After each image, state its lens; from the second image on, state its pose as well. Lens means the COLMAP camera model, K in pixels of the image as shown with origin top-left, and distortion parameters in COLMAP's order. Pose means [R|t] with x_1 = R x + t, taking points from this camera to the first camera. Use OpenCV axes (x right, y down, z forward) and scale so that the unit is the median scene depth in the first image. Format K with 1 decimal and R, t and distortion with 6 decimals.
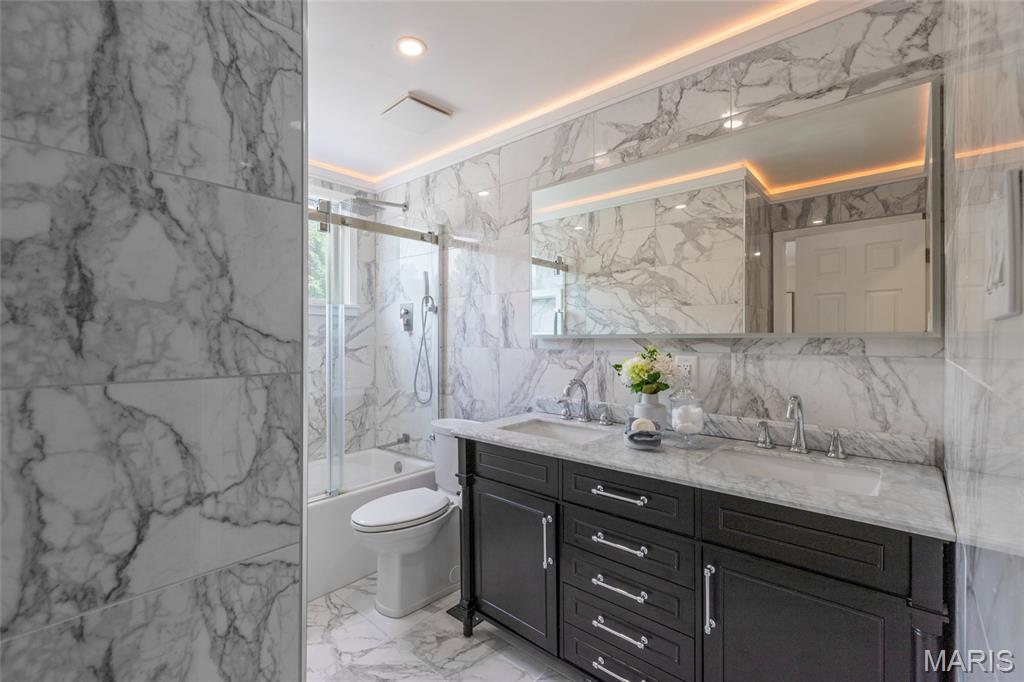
lens RADIAL K [[454.3, 0, 515.2], [0, 454.3, 338.9], [0, 0, 1]] dist [-0.001175, -0.000076]
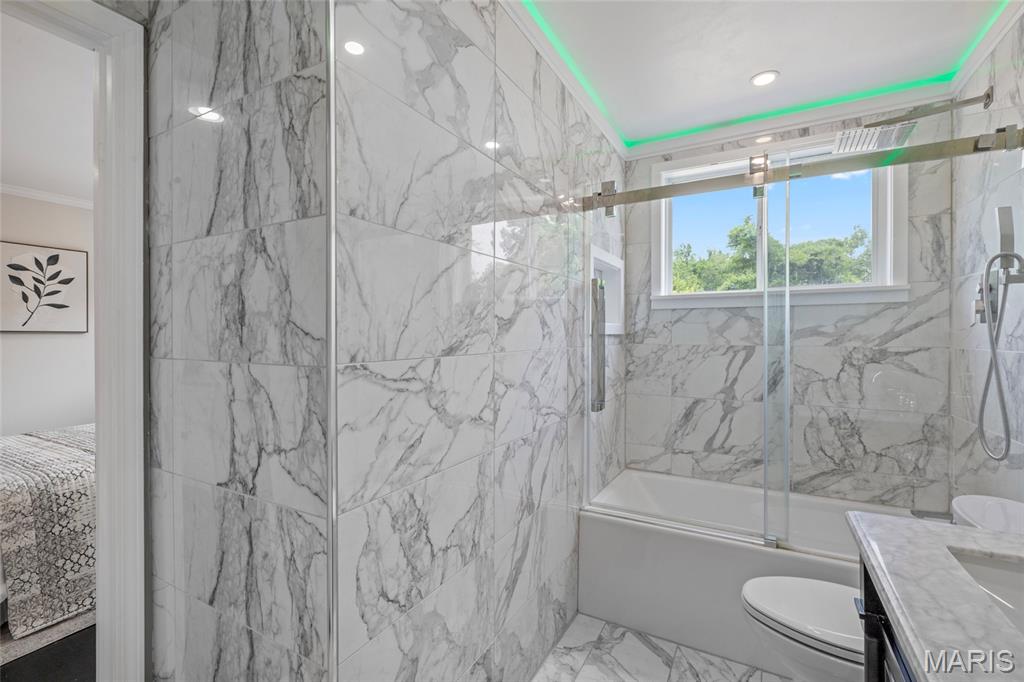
lens RADIAL K [[454.3, 0, 508.0], [0, 454.3, 339.1], [0, 0, 1]] dist [-0.001175, -0.000076]
pose [[0.201026, 0.007443, -0.979558, 0.800975], [-0.001205, 0.999972, 0.007351, -0.003490], [0.979585, -0.000297, 0.201030, 1.383236]]
